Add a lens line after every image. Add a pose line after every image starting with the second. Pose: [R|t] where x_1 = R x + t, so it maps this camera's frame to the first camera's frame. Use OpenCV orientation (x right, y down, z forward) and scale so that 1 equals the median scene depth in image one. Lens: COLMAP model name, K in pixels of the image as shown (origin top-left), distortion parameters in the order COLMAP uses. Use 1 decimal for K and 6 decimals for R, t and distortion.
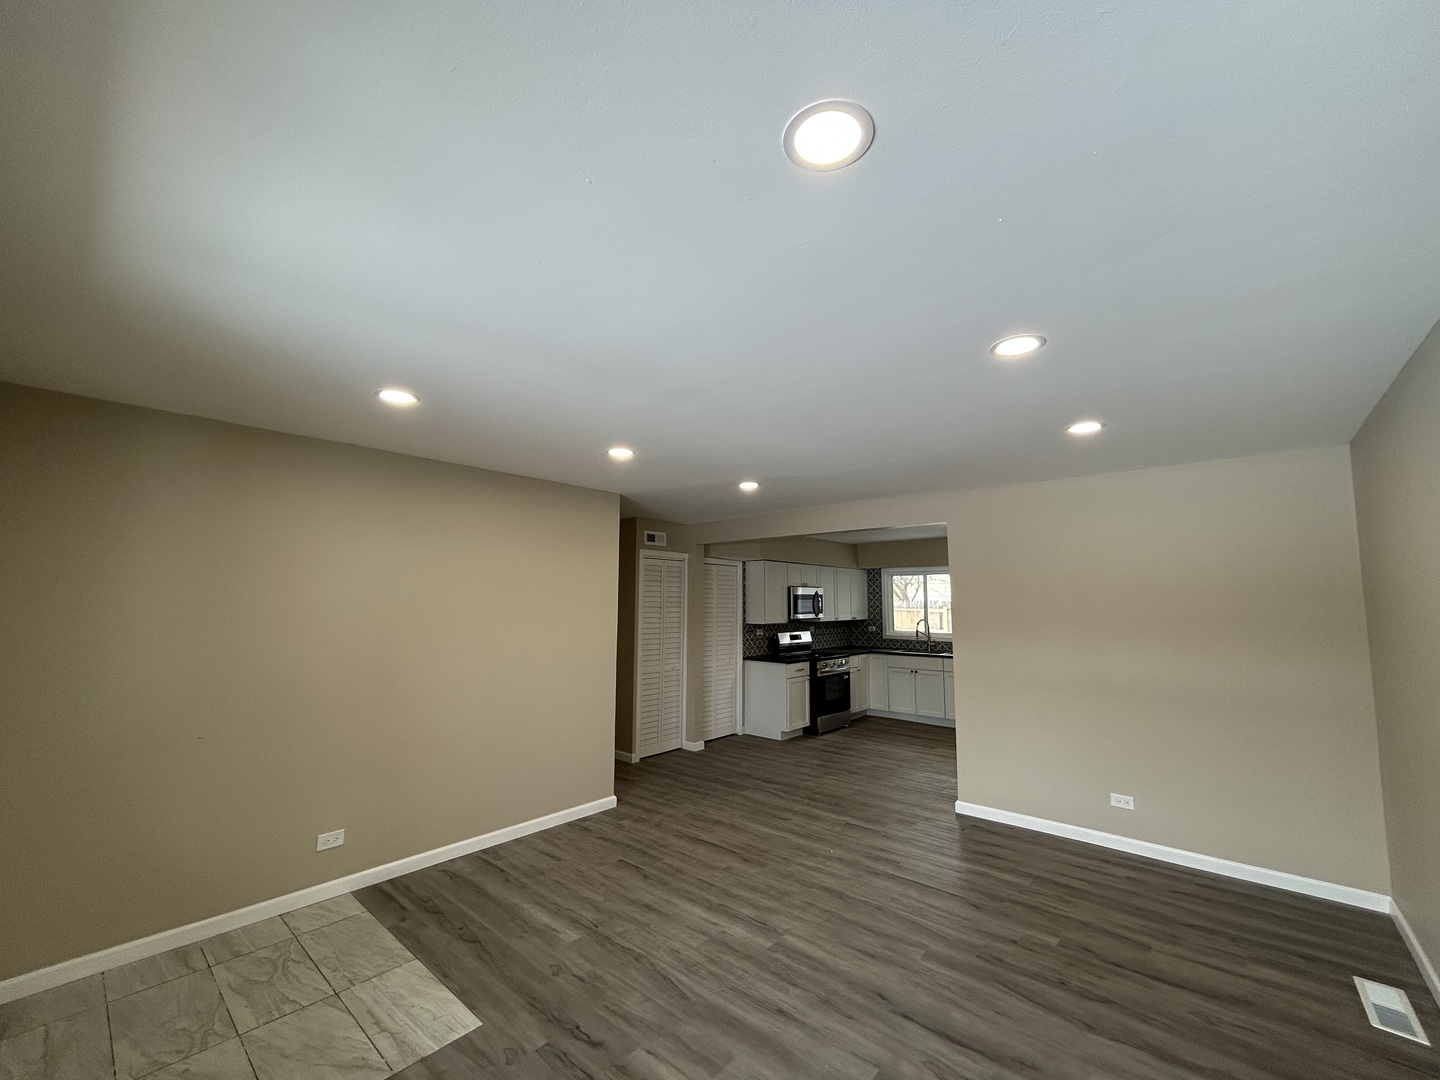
lens RADIAL K [[579.0, 0, 720.8], [0, 579.0, 535.3], [0, 0, 1]] dist [-0.004243, 0.000787]
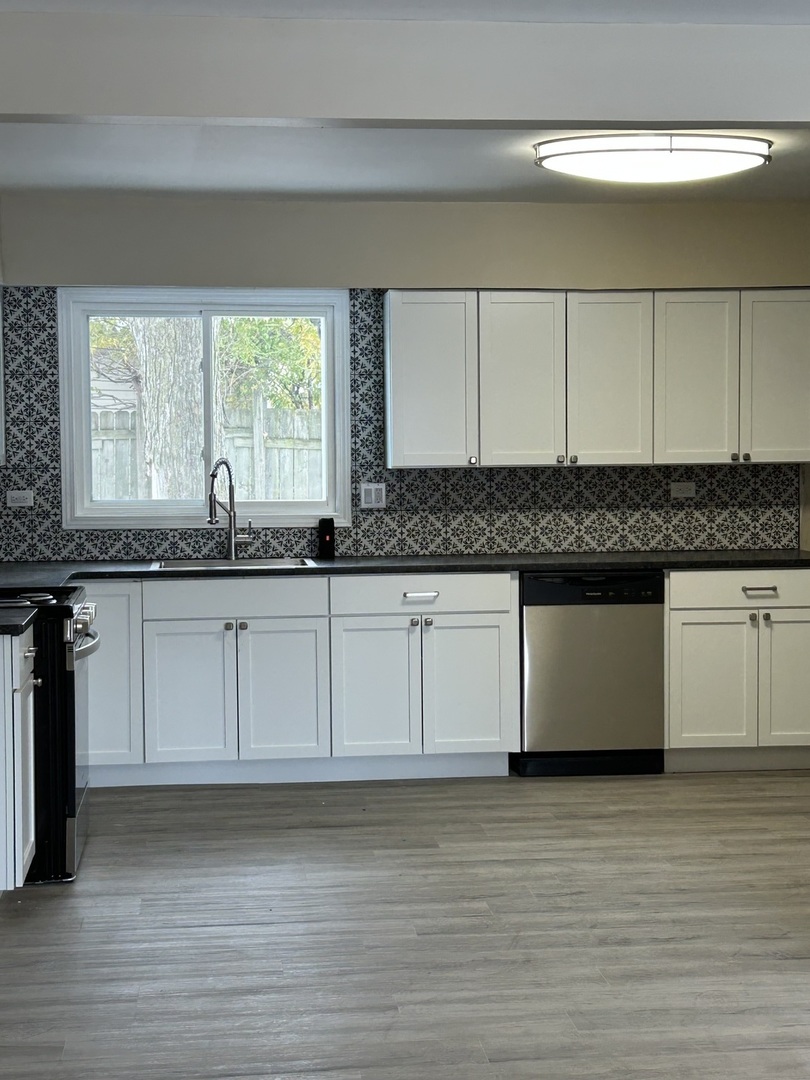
lens RADIAL K [[1798.9, 0, 395.3], [0, 1798.9, 571.0], [0, 0, 1]] dist [0.168119, 0.000000]
pose [[0.676115, -0.067786, 0.733671, -0.733093], [-0.076123, 0.984004, 0.161066, 0.101126], [-0.732853, -0.164748, 0.660140, 0.701067]]
